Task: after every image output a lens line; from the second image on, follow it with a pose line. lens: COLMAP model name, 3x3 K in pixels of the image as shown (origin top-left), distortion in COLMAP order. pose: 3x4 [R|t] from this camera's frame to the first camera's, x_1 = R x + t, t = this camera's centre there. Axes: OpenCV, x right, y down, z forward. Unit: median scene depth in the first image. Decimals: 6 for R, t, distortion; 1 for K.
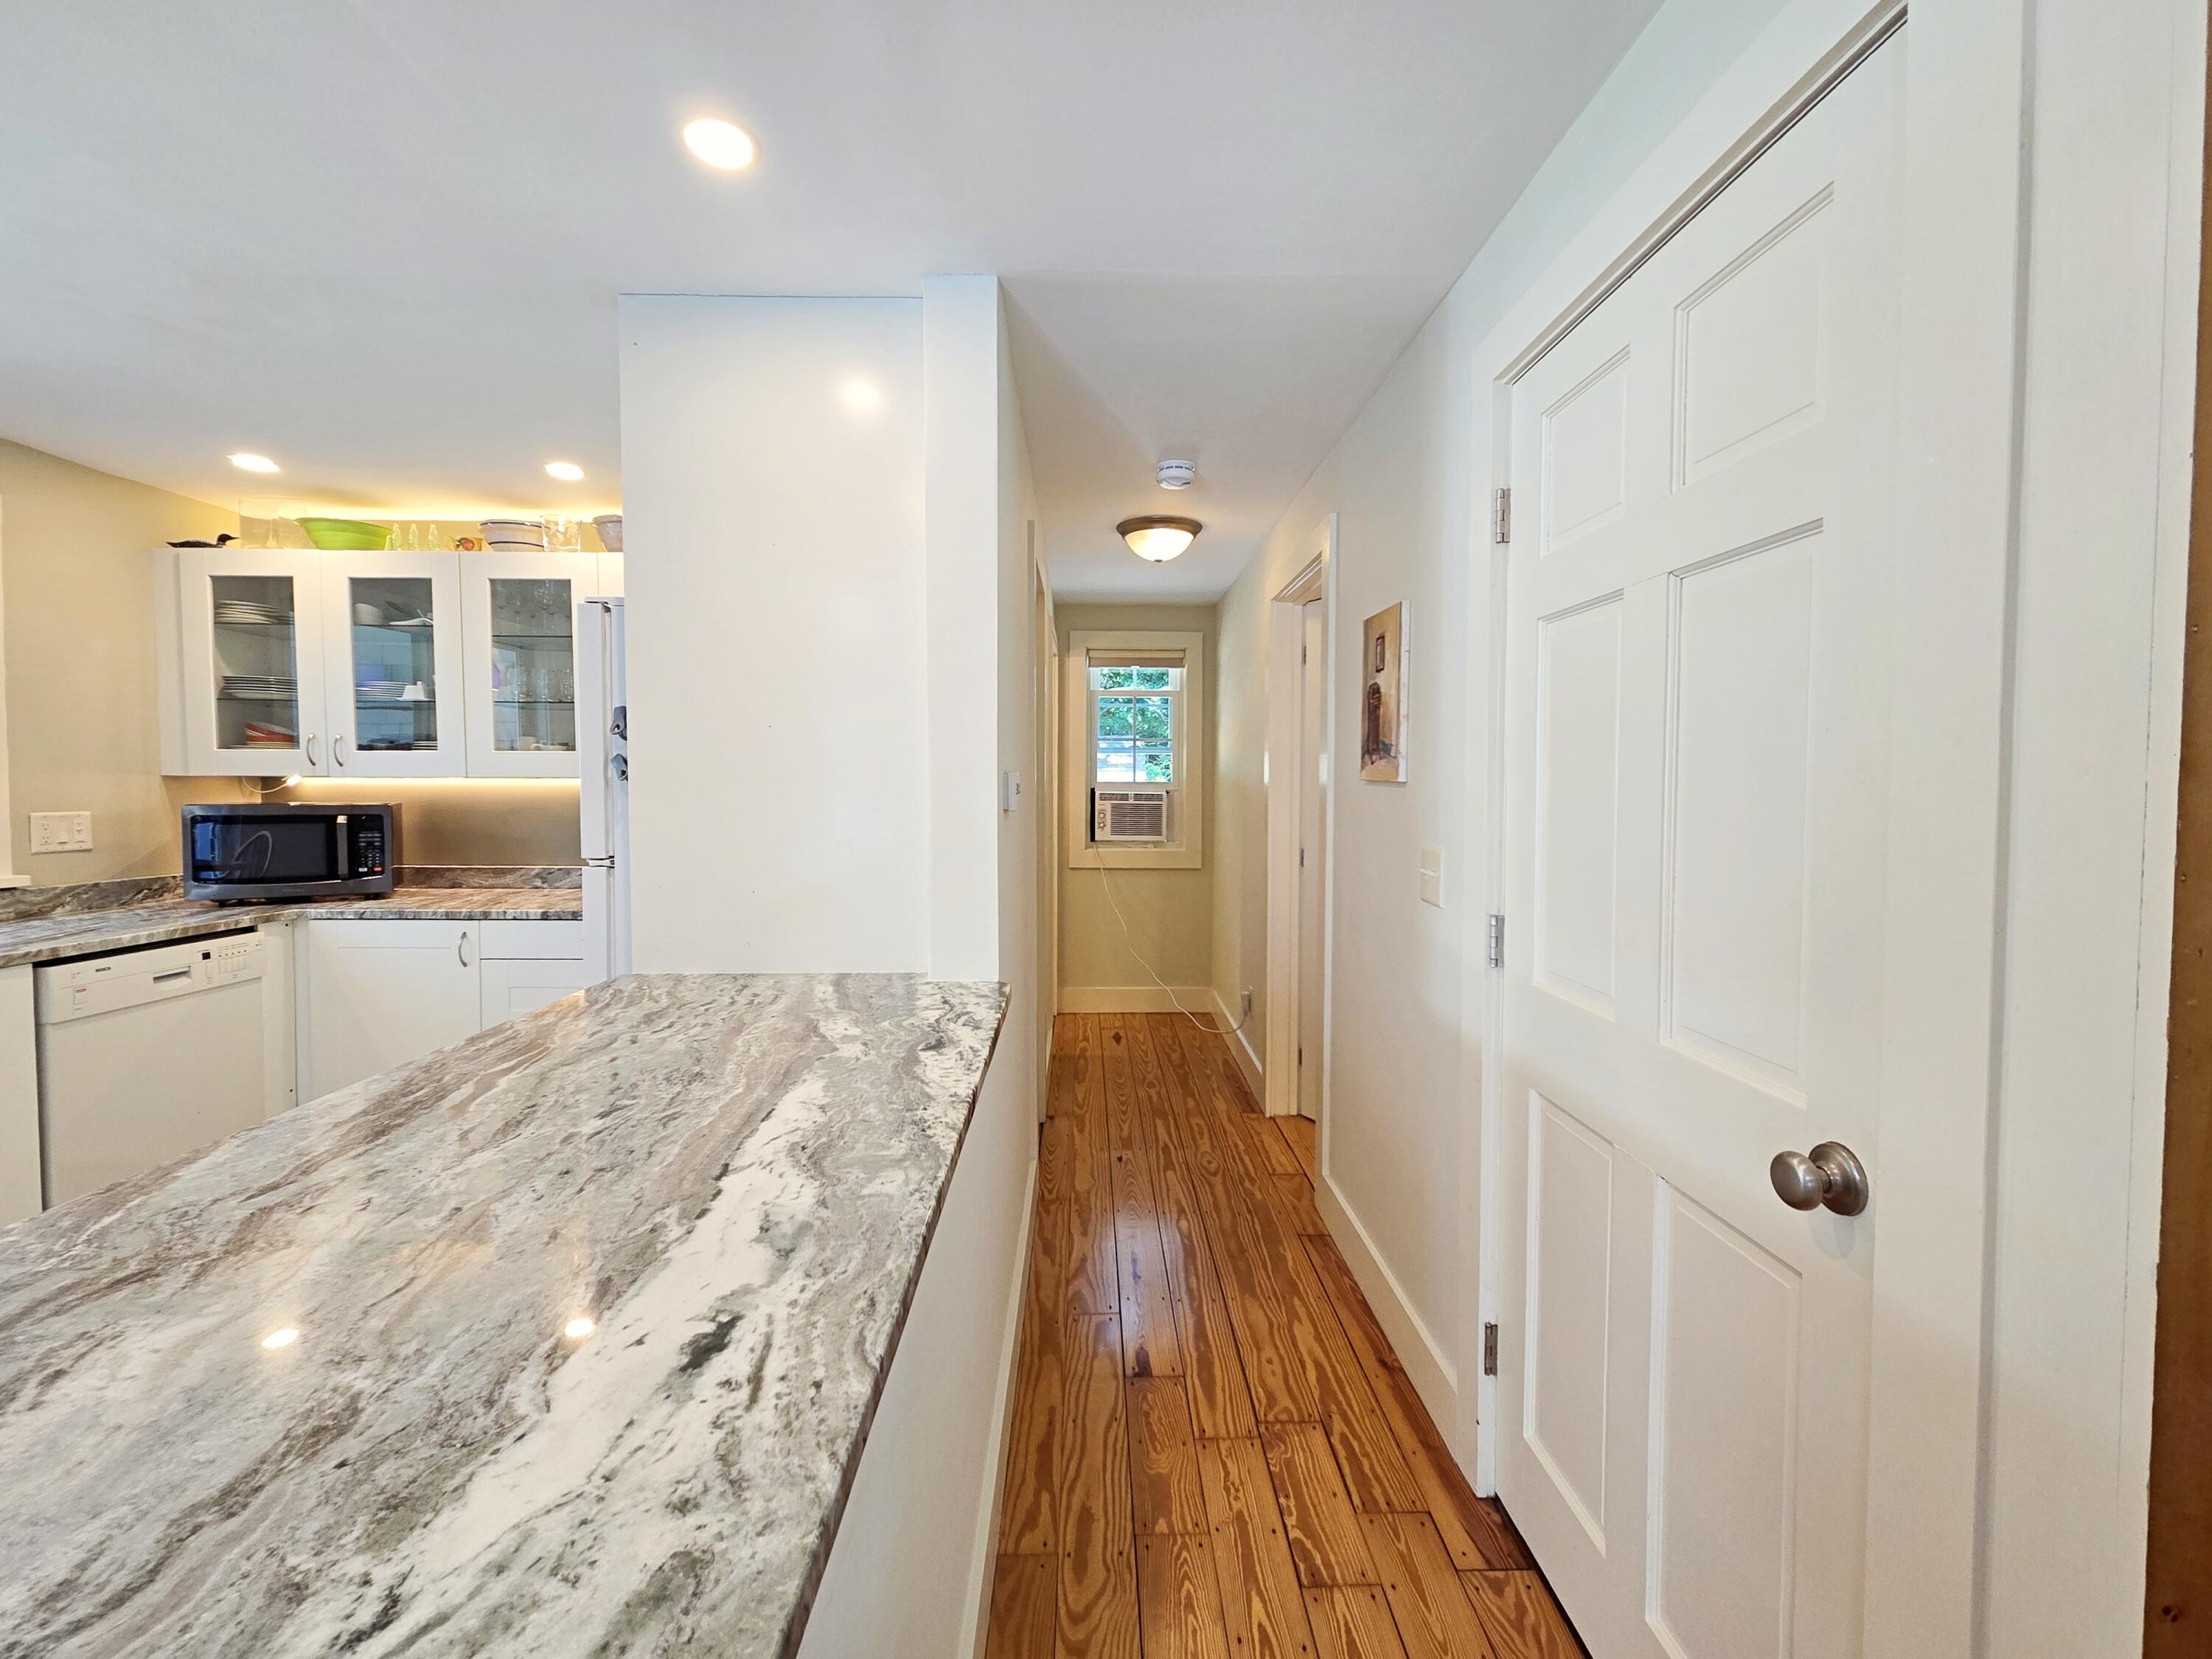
lens RADIAL K [[915.9, 0, 1117.6], [0, 915.9, 822.6], [0, 0, 1]] dist [0.002338, -0.000776]
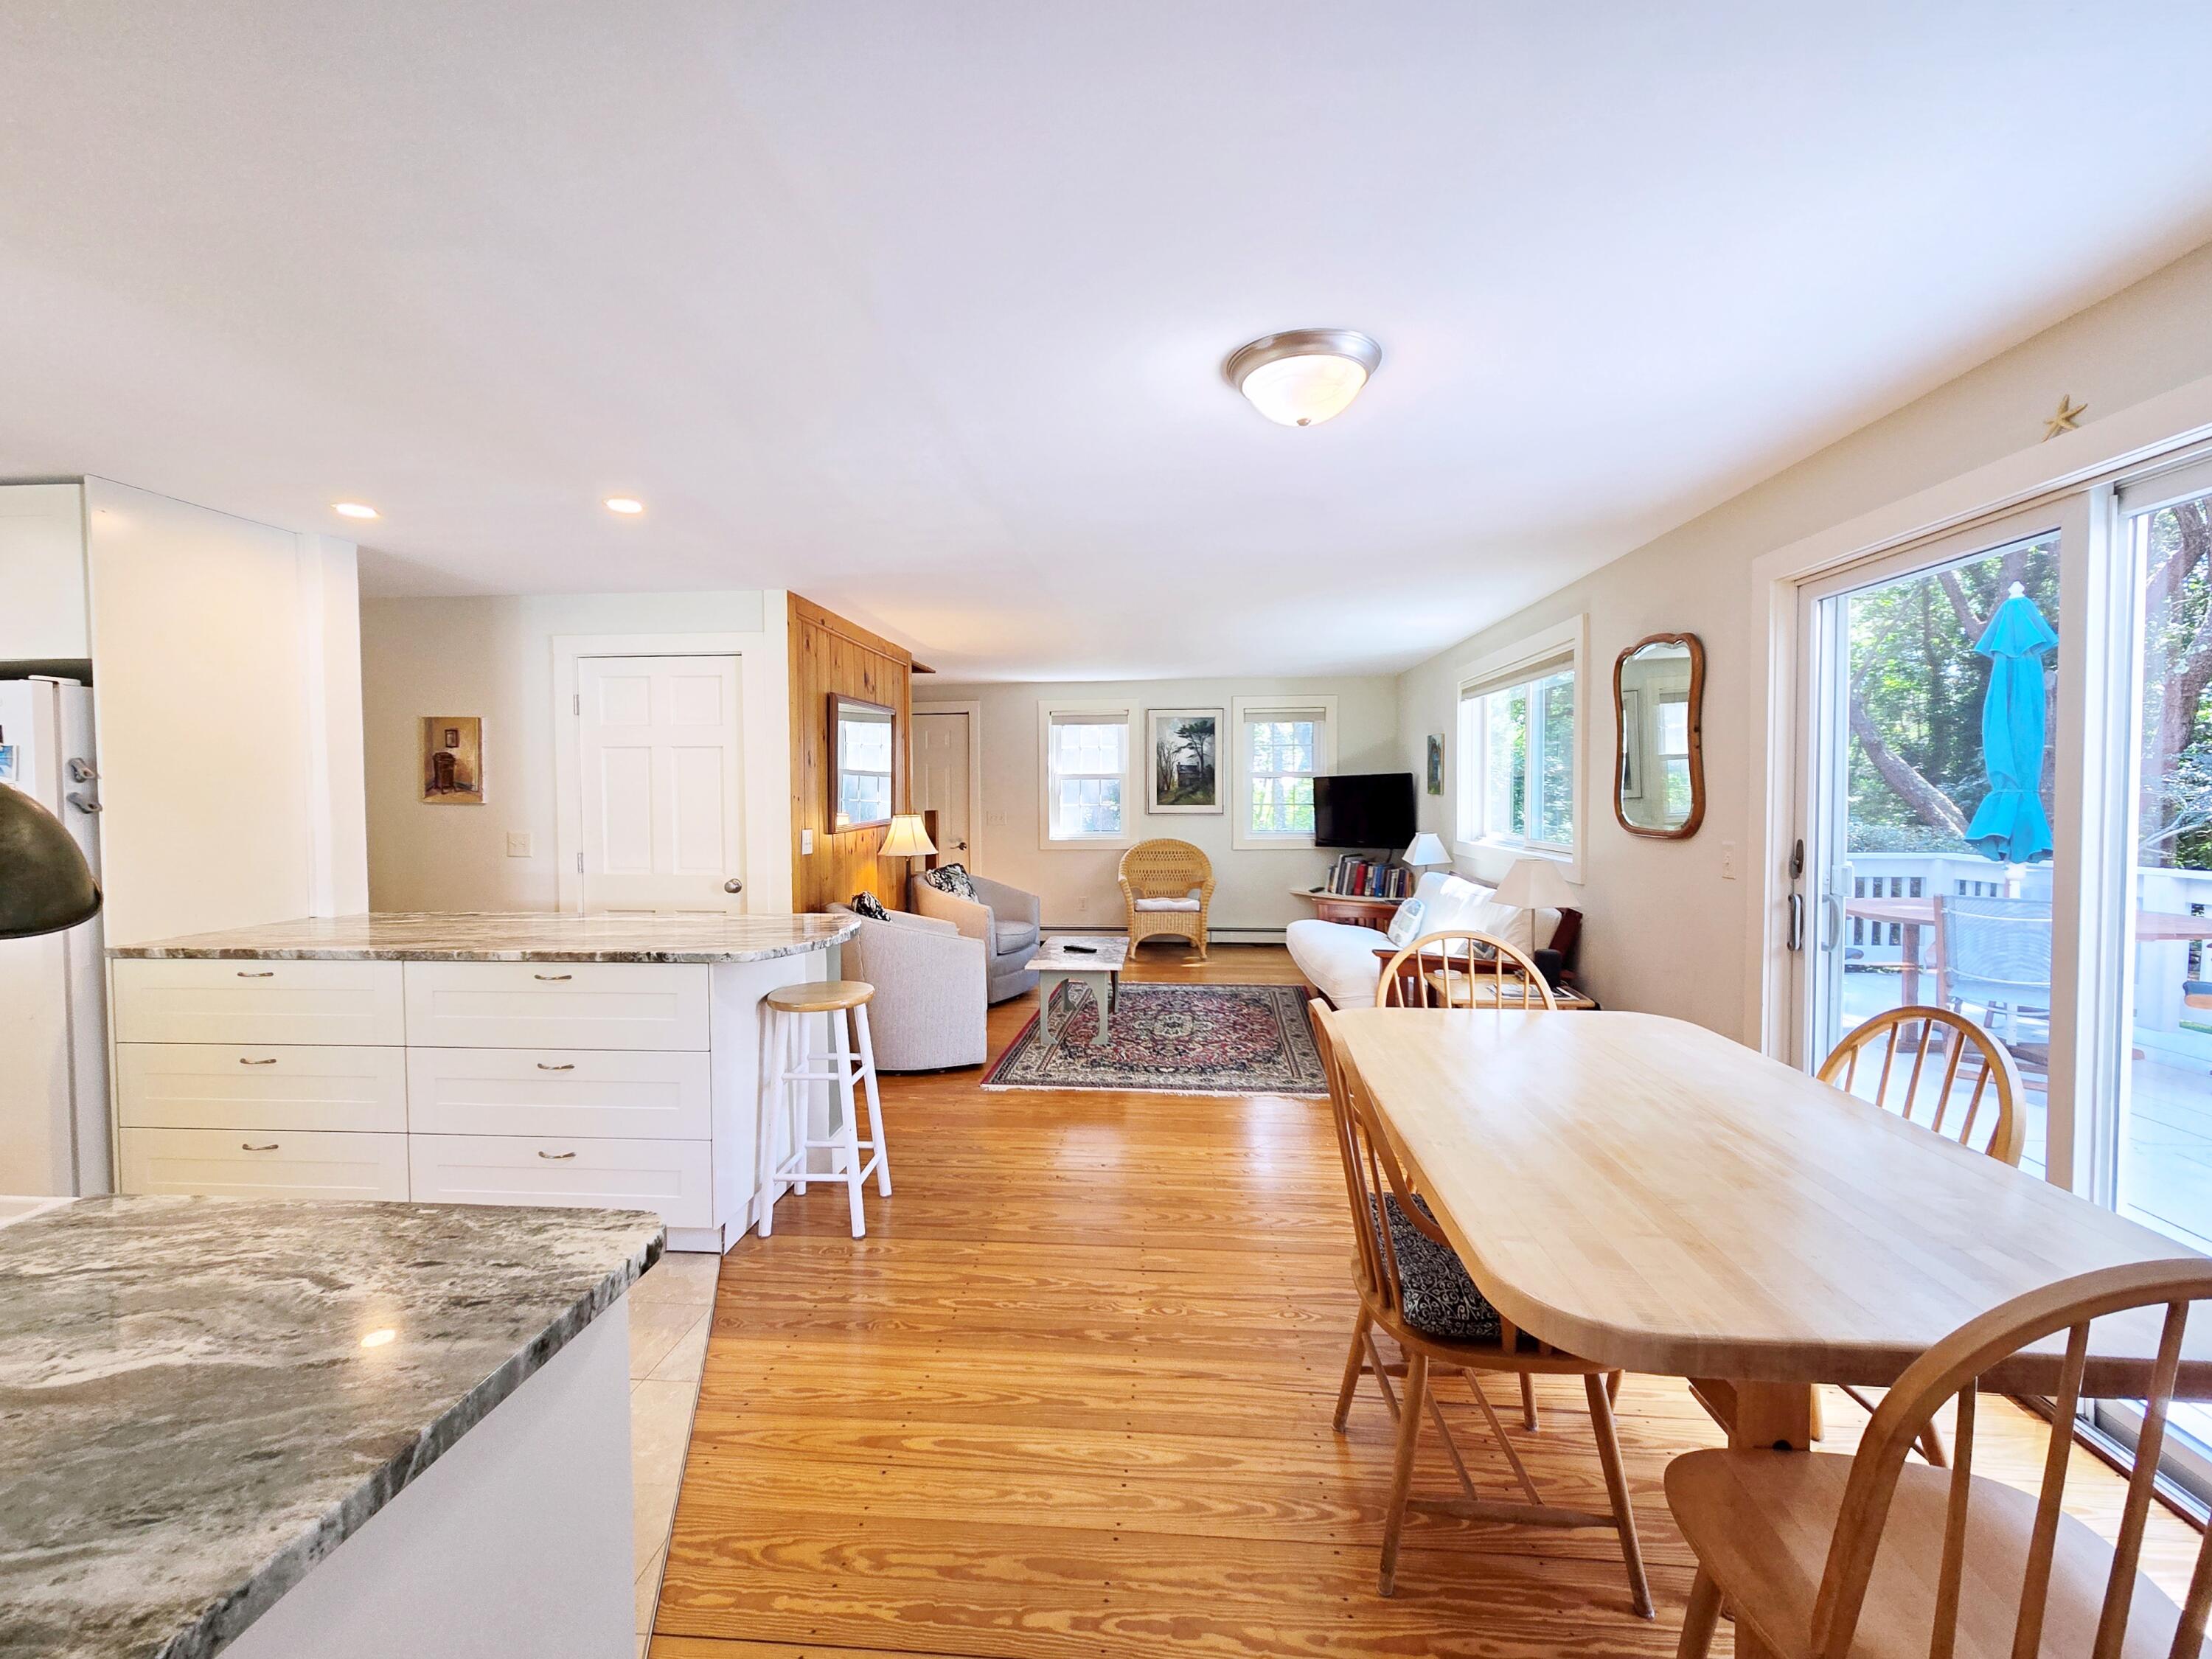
lens RADIAL K [[915.9, 0, 1103.9], [0, 915.9, 818.3], [0, 0, 1]] dist [0.002338, -0.000776]
pose [[0.123981, -0.032387, 0.991756, -1.087015], [0.047132, 0.998531, 0.026716, -0.000375], [-0.991165, 0.043432, 0.125325, -0.450614]]
